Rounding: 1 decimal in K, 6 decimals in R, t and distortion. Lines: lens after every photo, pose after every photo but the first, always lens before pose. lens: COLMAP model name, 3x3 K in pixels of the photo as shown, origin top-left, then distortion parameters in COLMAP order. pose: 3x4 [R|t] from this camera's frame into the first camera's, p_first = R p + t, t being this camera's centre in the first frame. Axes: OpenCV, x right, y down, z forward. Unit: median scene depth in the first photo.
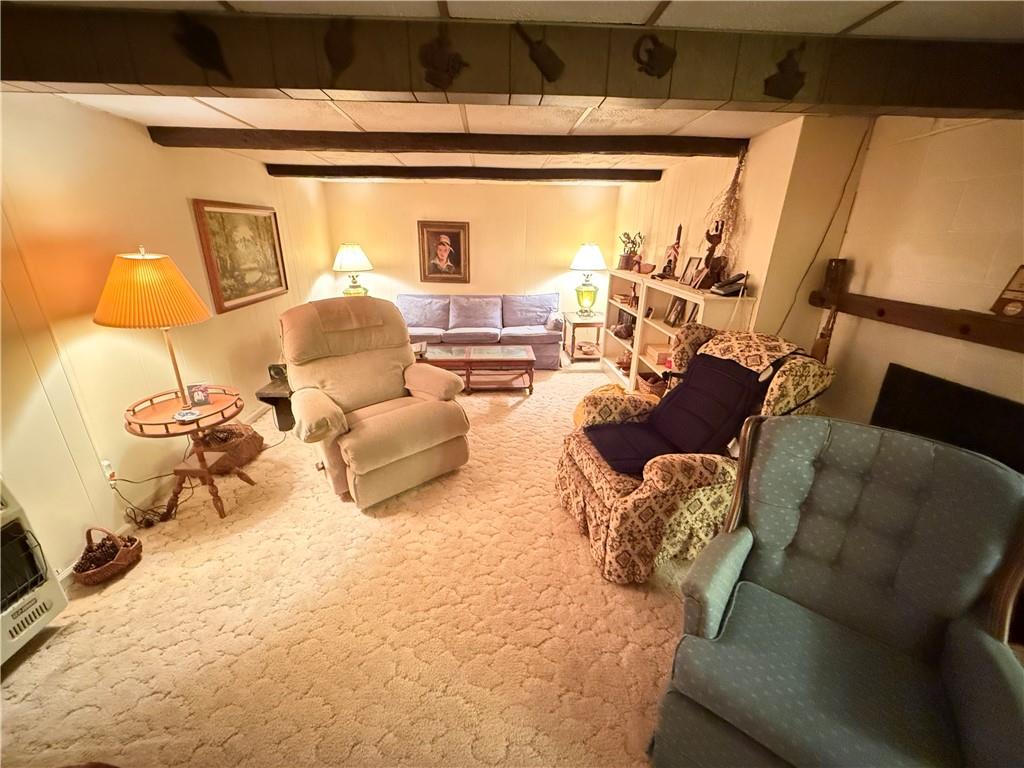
lens RADIAL K [[405.3, 0, 512.0], [0, 405.3, 384.0], [0, 0, 1]] dist [-0.002855, -0.000074]
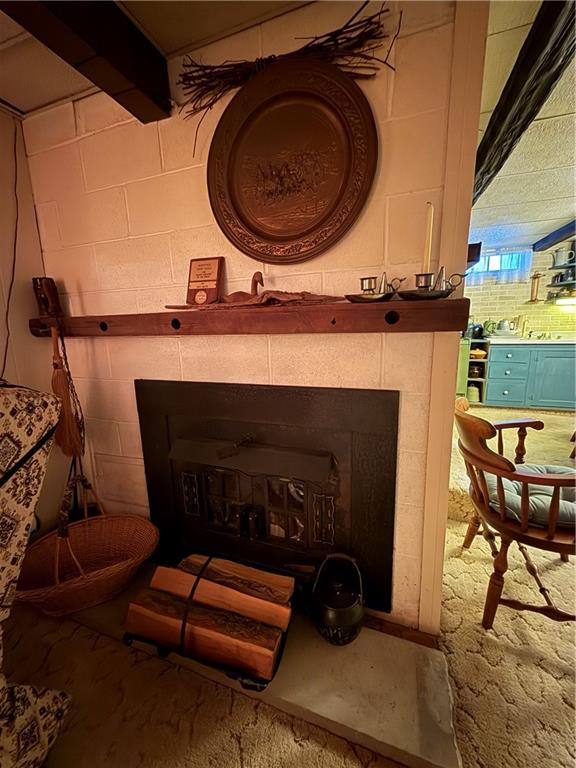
lens RADIAL K [[304.0, 0, 288.0], [0, 304.0, 384.0], [0, 0, 1]] dist [-0.002855, -0.000074]
pose [[0.379616, -0.180887, 0.907288, 0.499433], [0.342982, 0.938331, 0.043570, 0.052612], [-0.859218, 0.294643, 0.418246, 0.470033]]
